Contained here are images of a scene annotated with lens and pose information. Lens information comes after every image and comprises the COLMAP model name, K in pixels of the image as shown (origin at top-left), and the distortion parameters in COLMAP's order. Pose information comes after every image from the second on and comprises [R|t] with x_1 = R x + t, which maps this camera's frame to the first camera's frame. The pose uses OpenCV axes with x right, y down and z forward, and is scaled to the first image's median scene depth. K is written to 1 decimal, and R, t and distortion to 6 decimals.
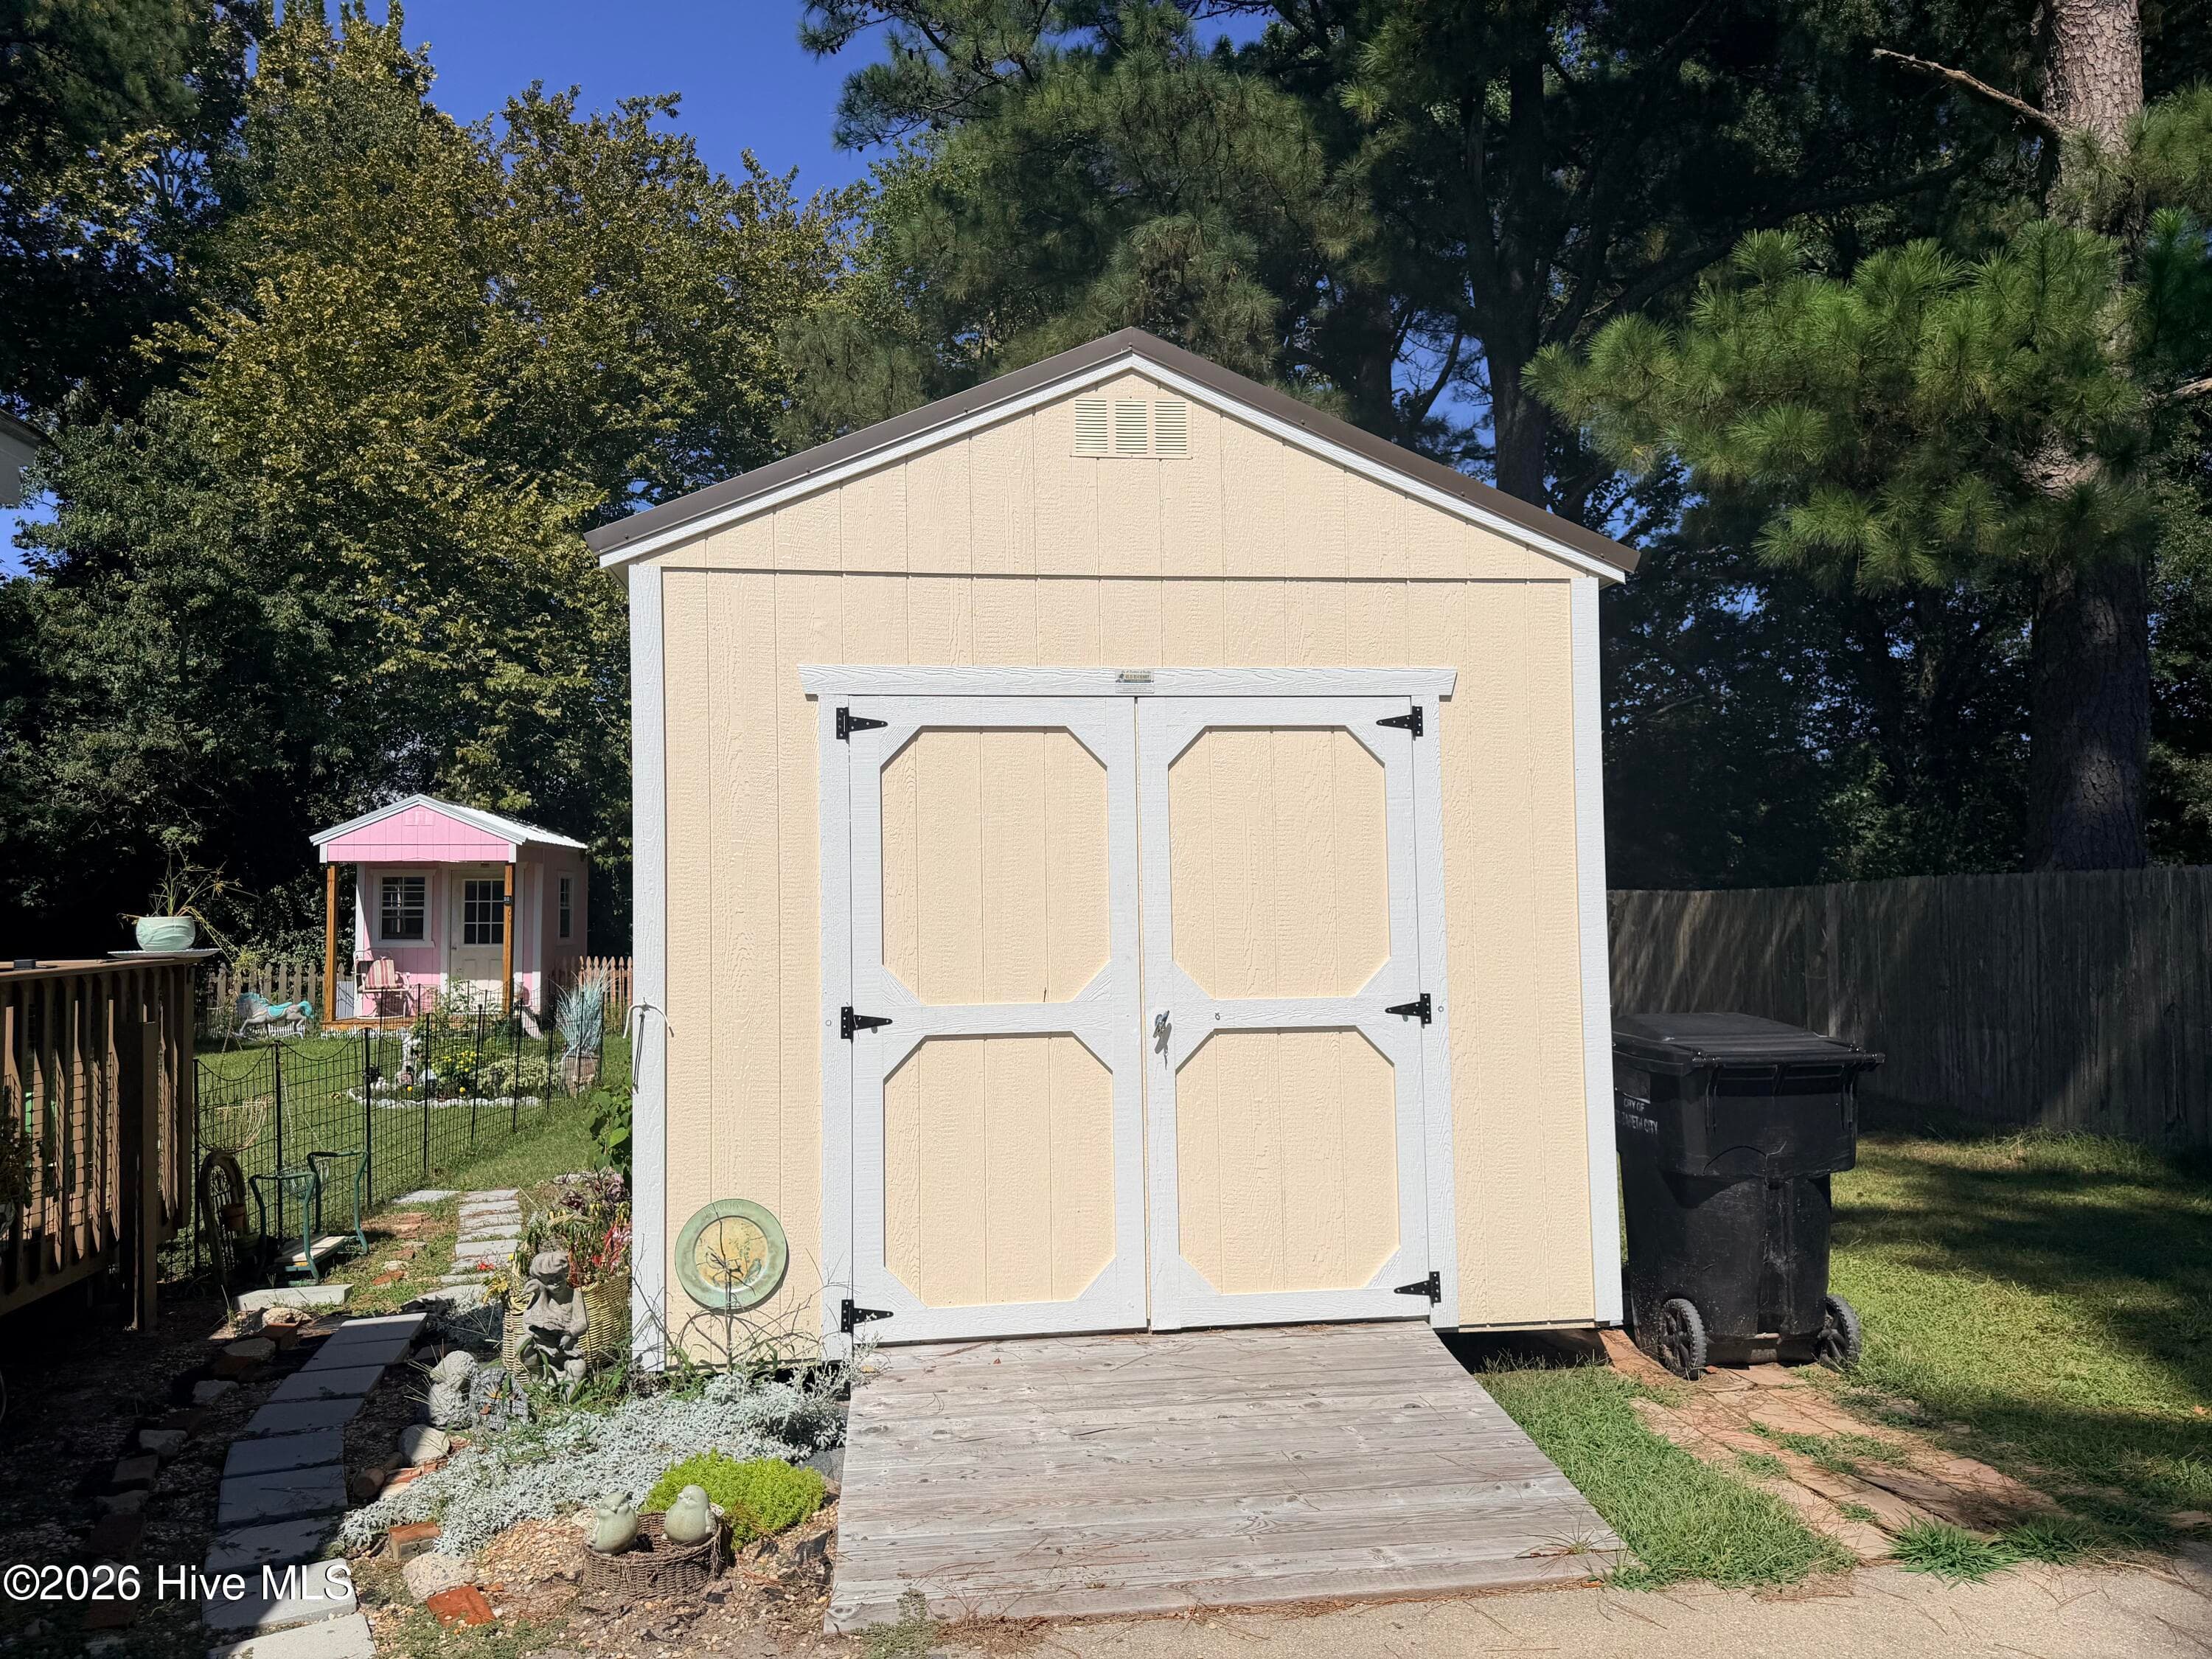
lens RADIAL K [[1568.0, 0, 1107.6], [0, 1568.0, 852.6], [0, 0, 1]] dist [0.003313, 0.001284]
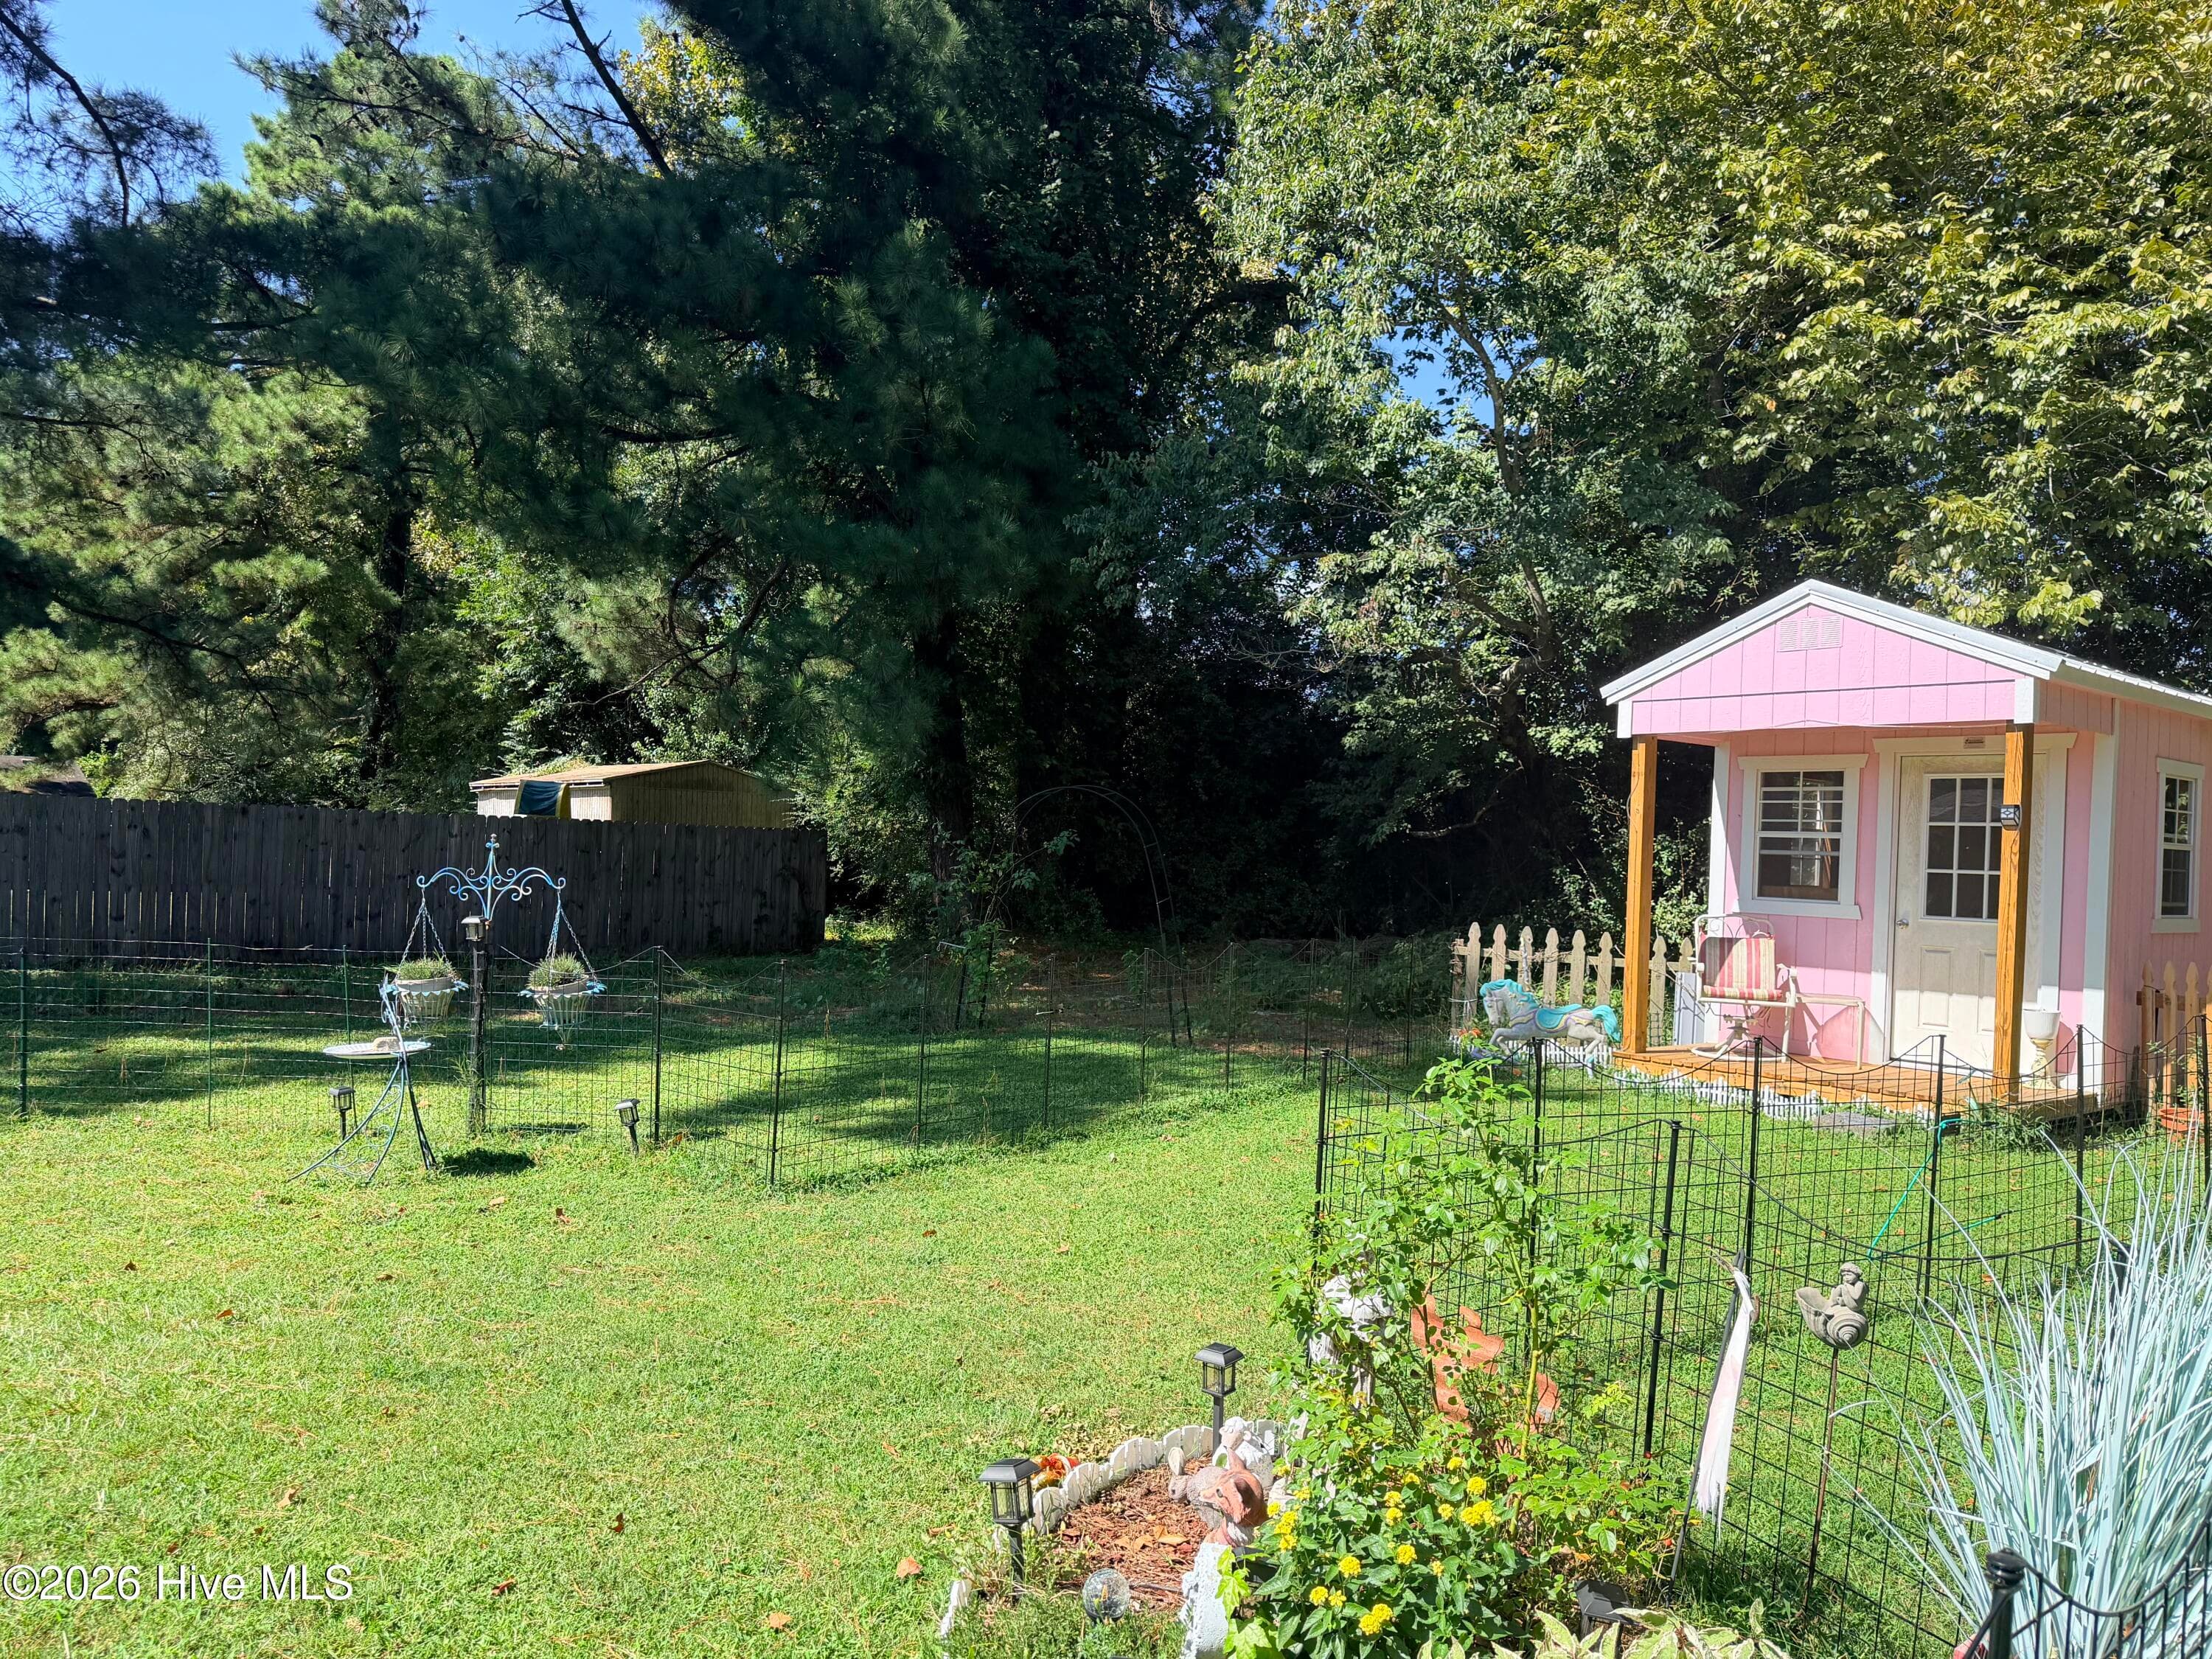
lens RADIAL K [[1568.0, 0, 1107.6], [0, 1568.0, 852.6], [0, 0, 1]] dist [0.003313, 0.001284]
pose [[0.572972, 0.021133, -0.819303, -0.171195], [-0.002367, 0.999706, 0.024131, 0.029368], [0.819572, -0.011887, 0.572853, 0.541032]]
